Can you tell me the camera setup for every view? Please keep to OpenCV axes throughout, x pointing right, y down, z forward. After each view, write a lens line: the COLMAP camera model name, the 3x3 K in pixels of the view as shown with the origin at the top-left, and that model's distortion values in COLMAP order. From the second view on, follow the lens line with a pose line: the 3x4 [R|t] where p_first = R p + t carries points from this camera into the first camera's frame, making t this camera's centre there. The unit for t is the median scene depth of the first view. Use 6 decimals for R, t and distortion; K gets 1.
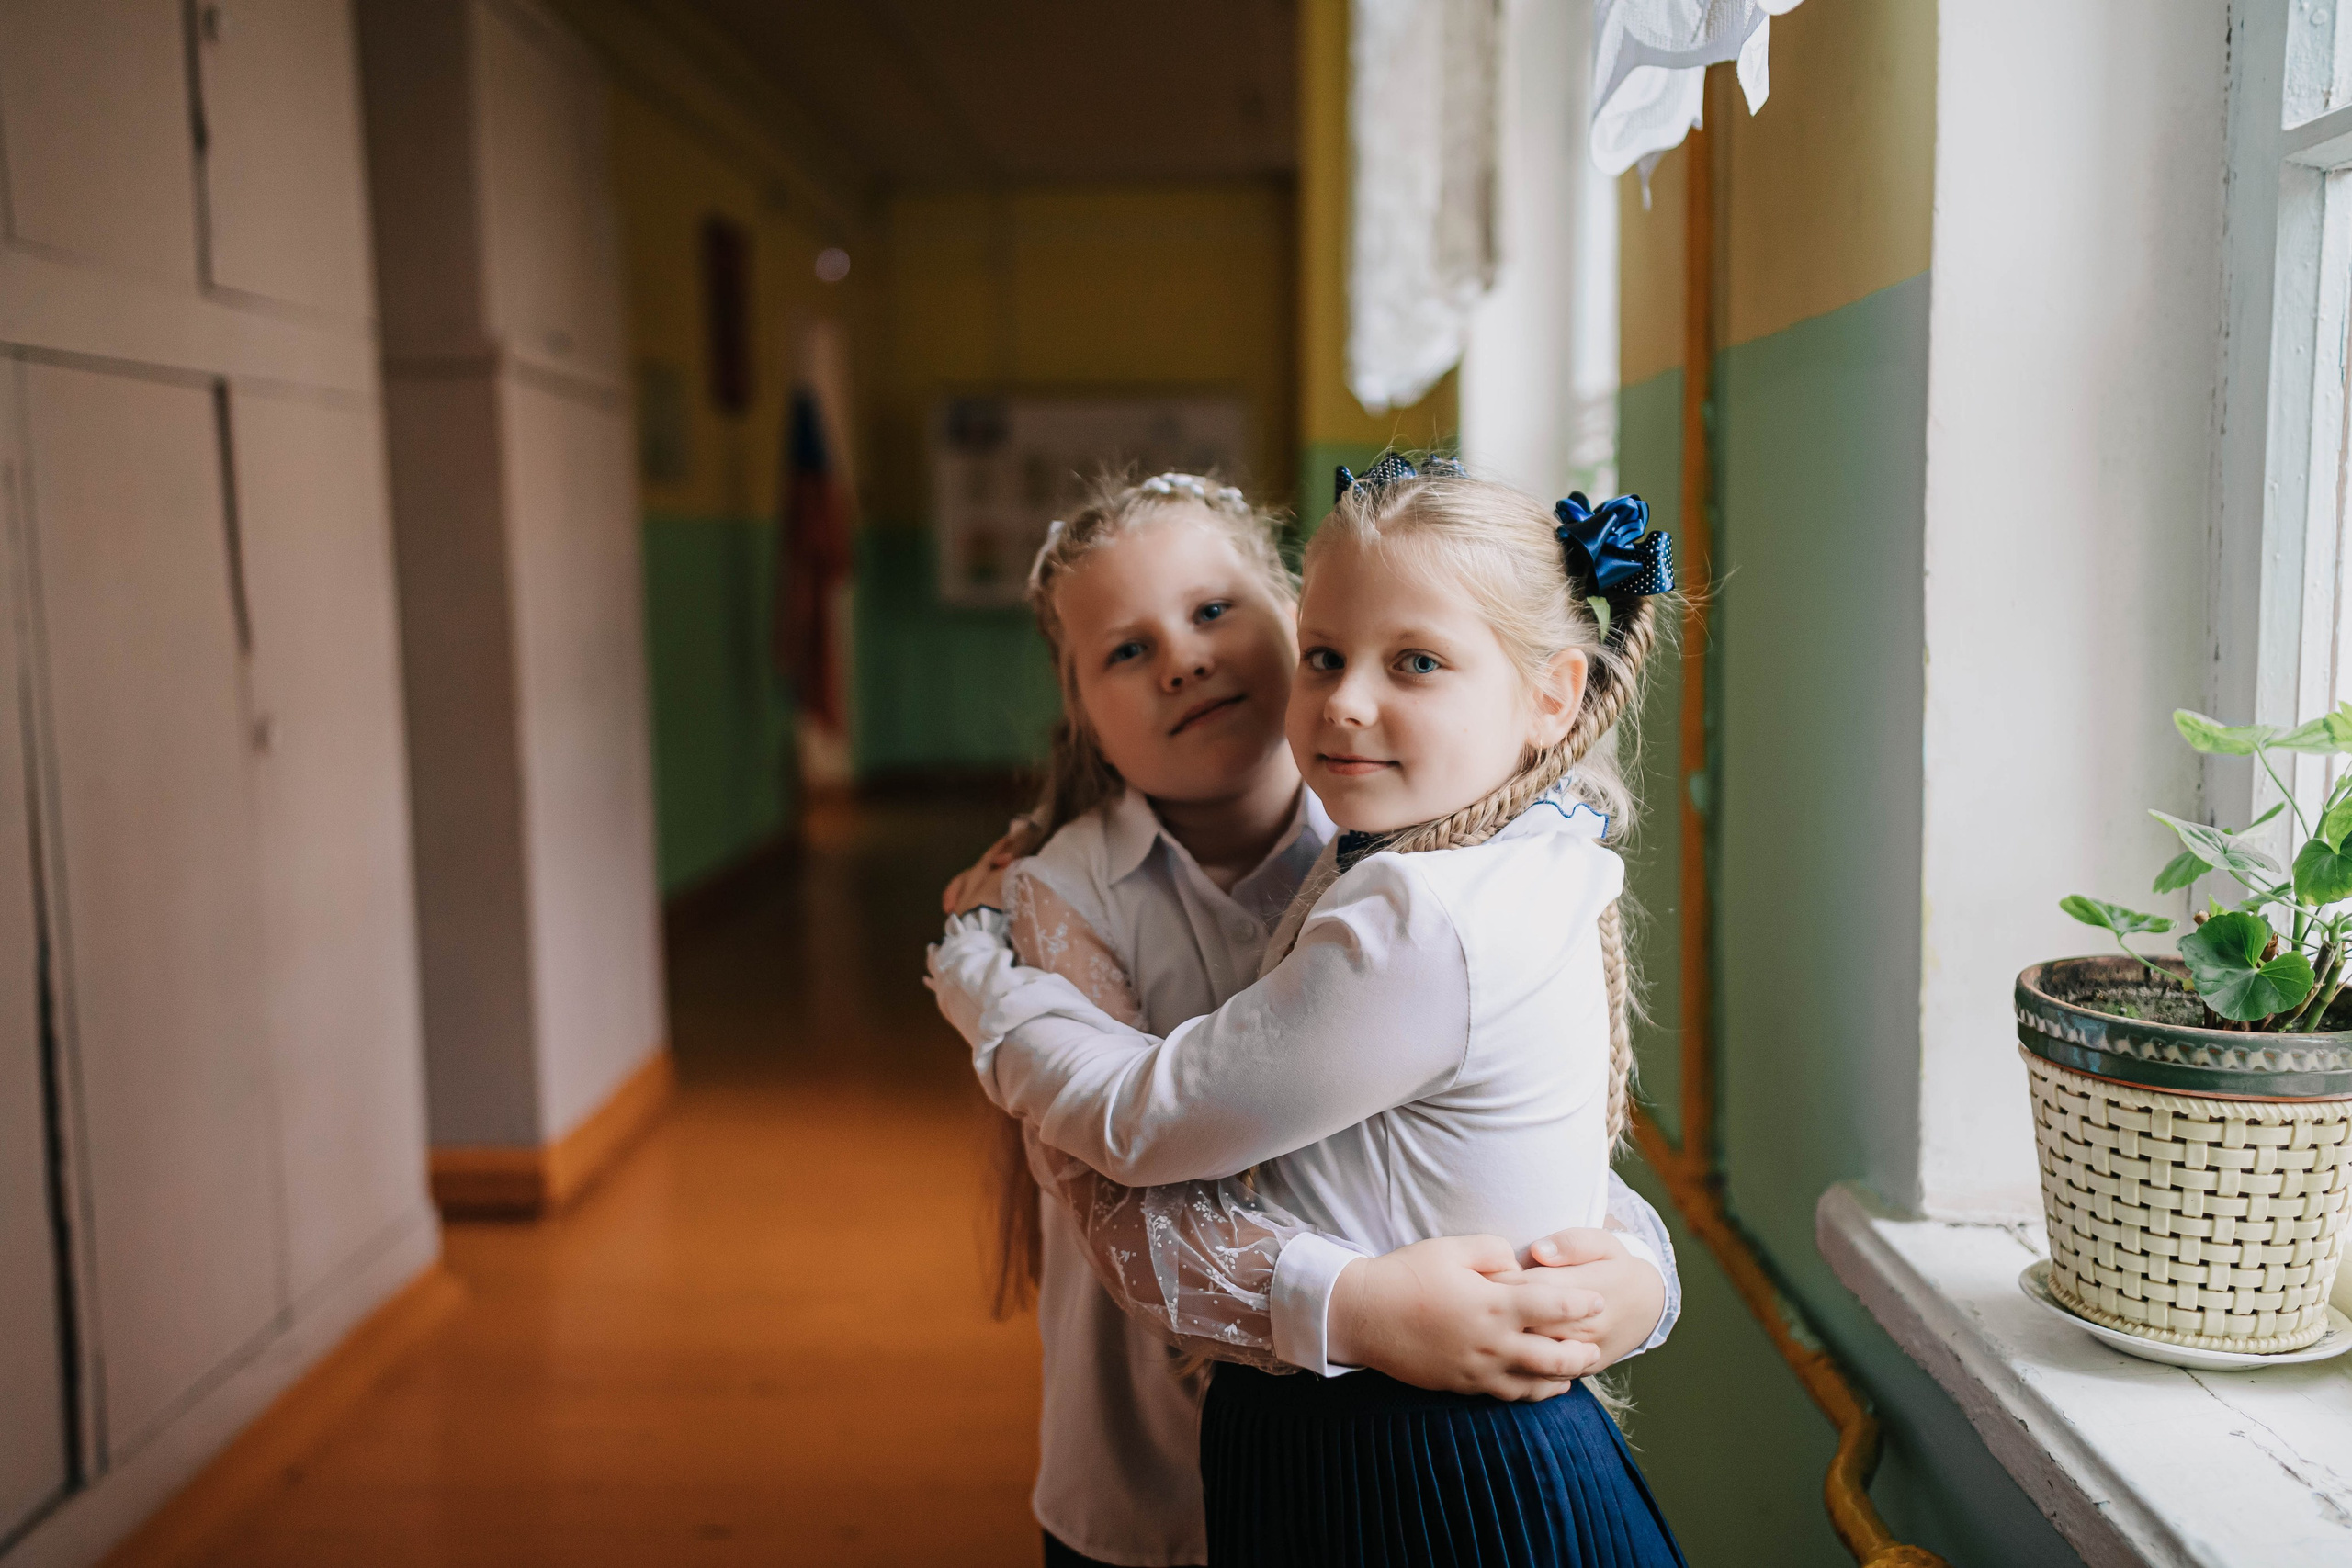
lens RADIAL K [[2184.9, 0, 1167.4], [0, 2184.9, 773.7], [0, 0, 1]] dist [0.072477, 0.000000]
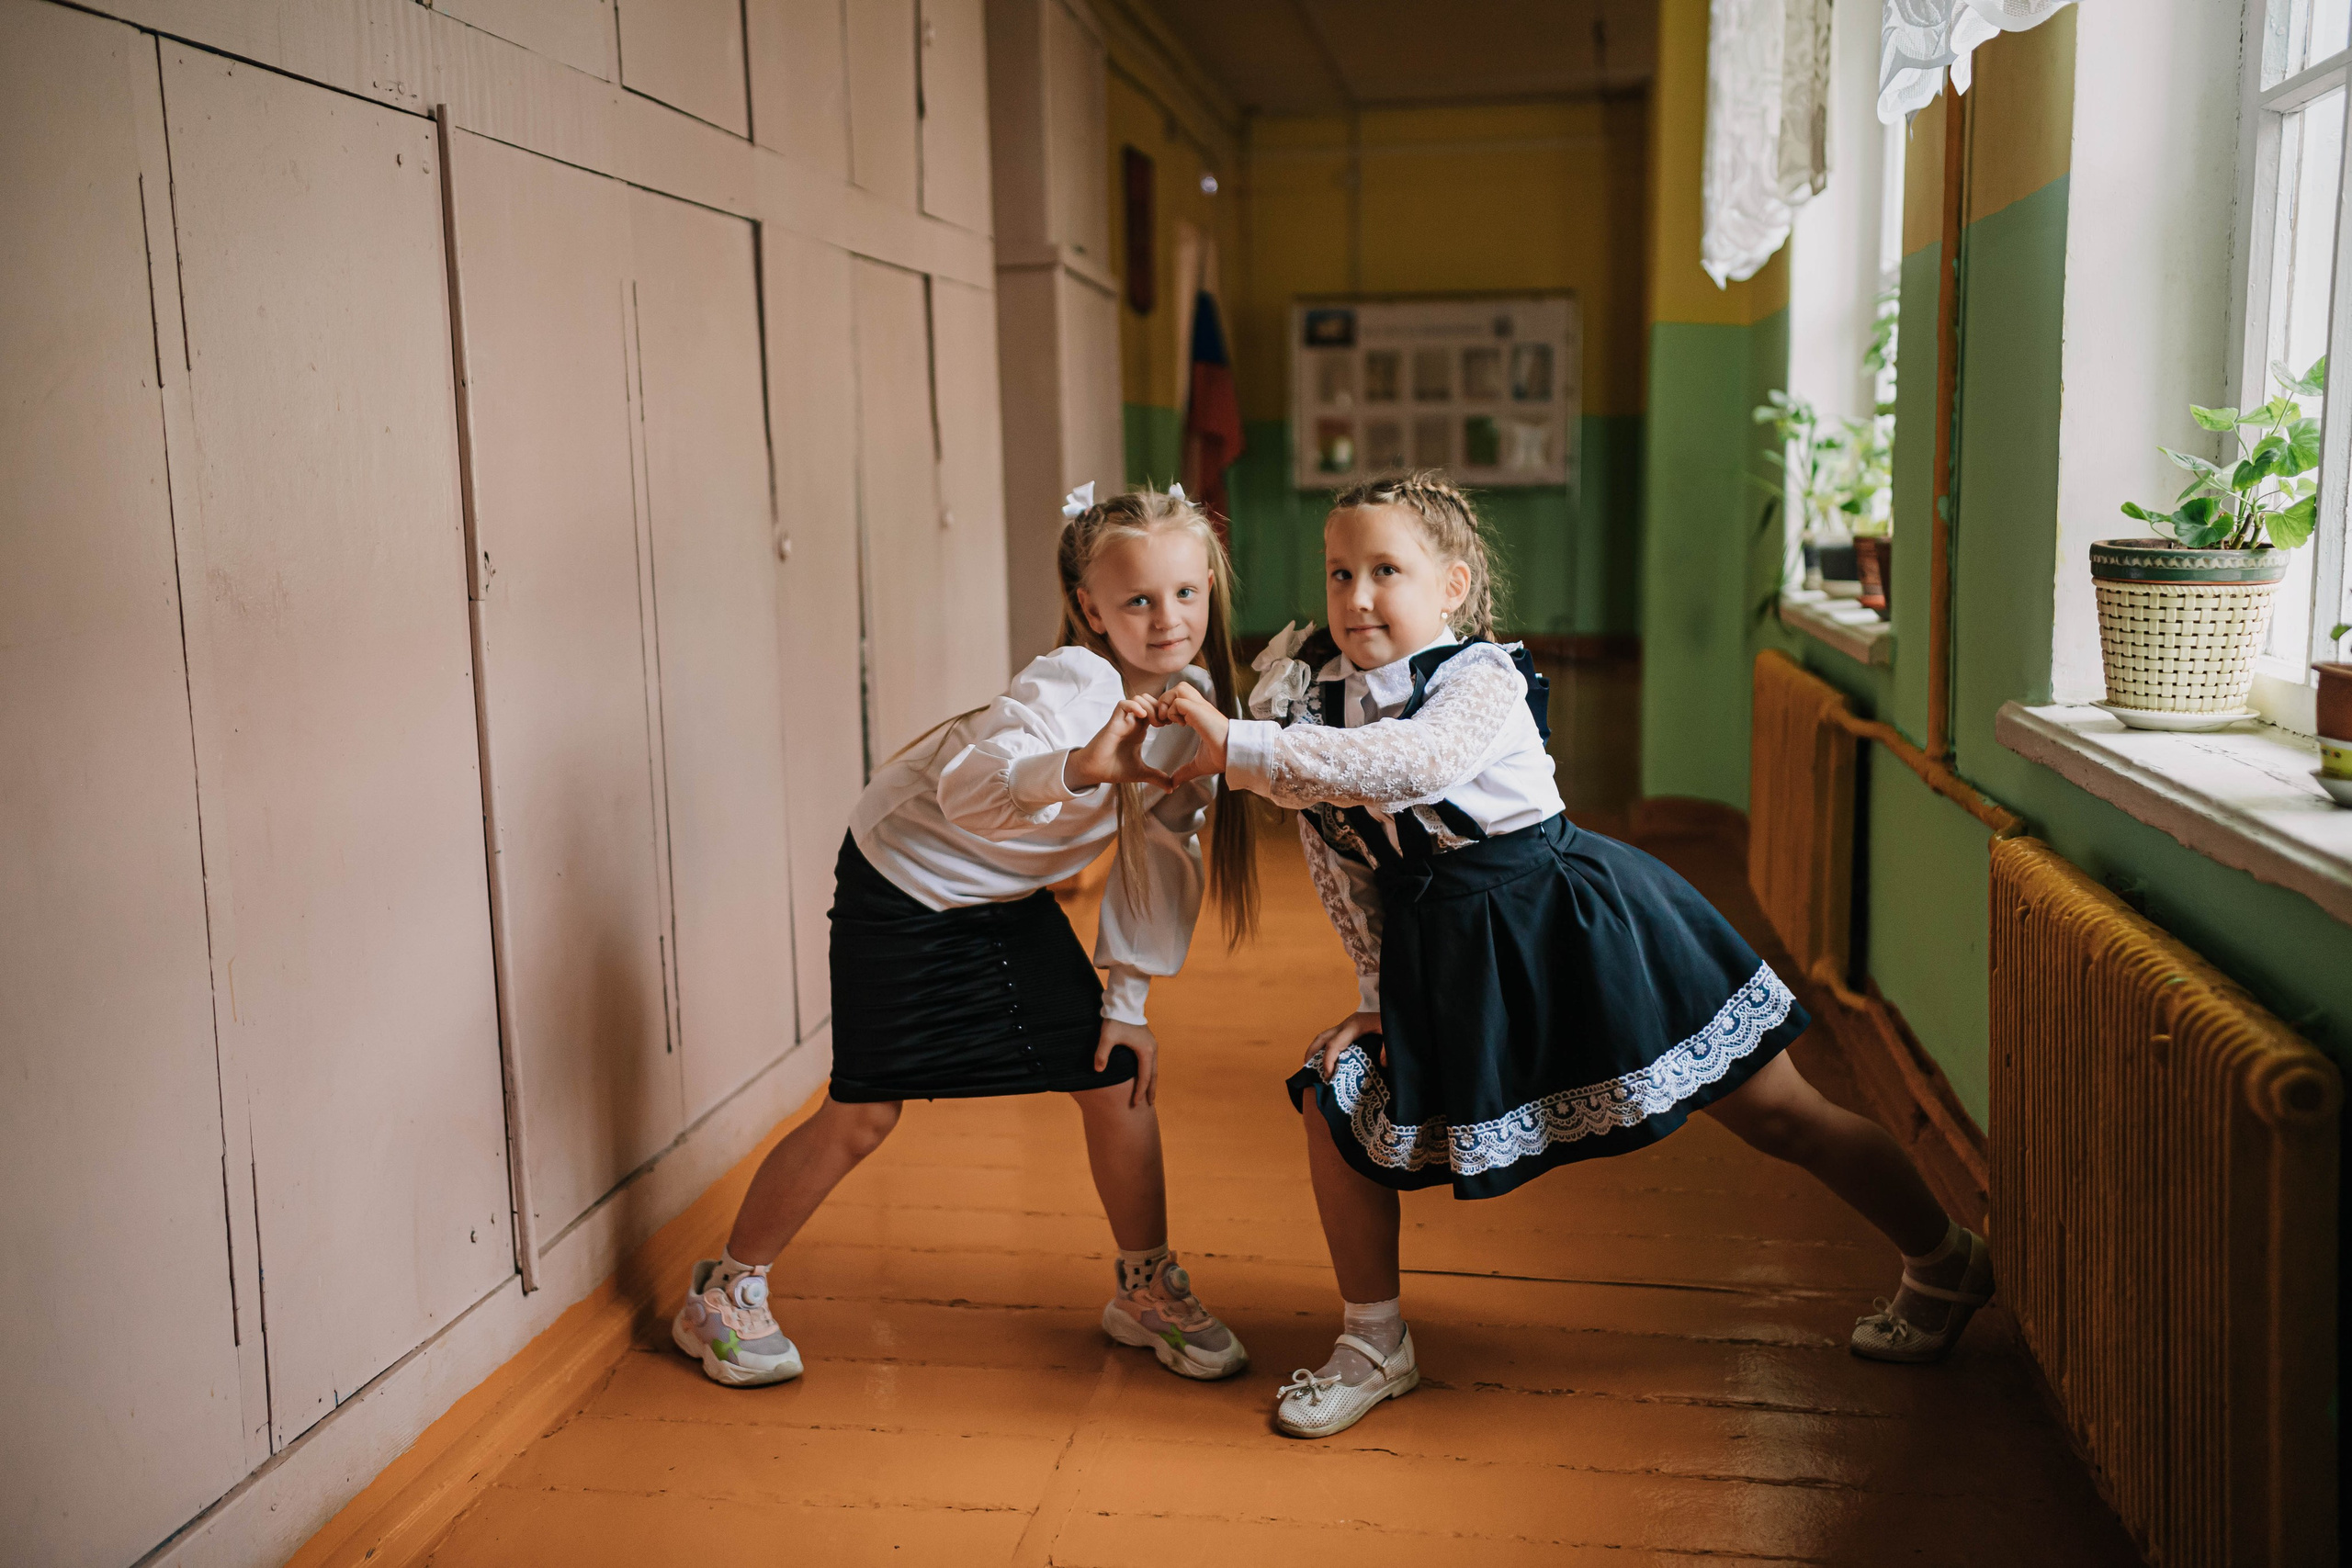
lens RADIAL K [[2184.9, 0, 1179.2], [0, 2184.9, 764.7], [0, 0, 1]] dist [0.072477, 0.000000]
pose [[0.991925, 0.015277, -0.125899, -0.138852], [-0.011197, 0.999391, 0.033057, 0.199259], [0.126327, -0.031380, 0.991492, -0.884443]]
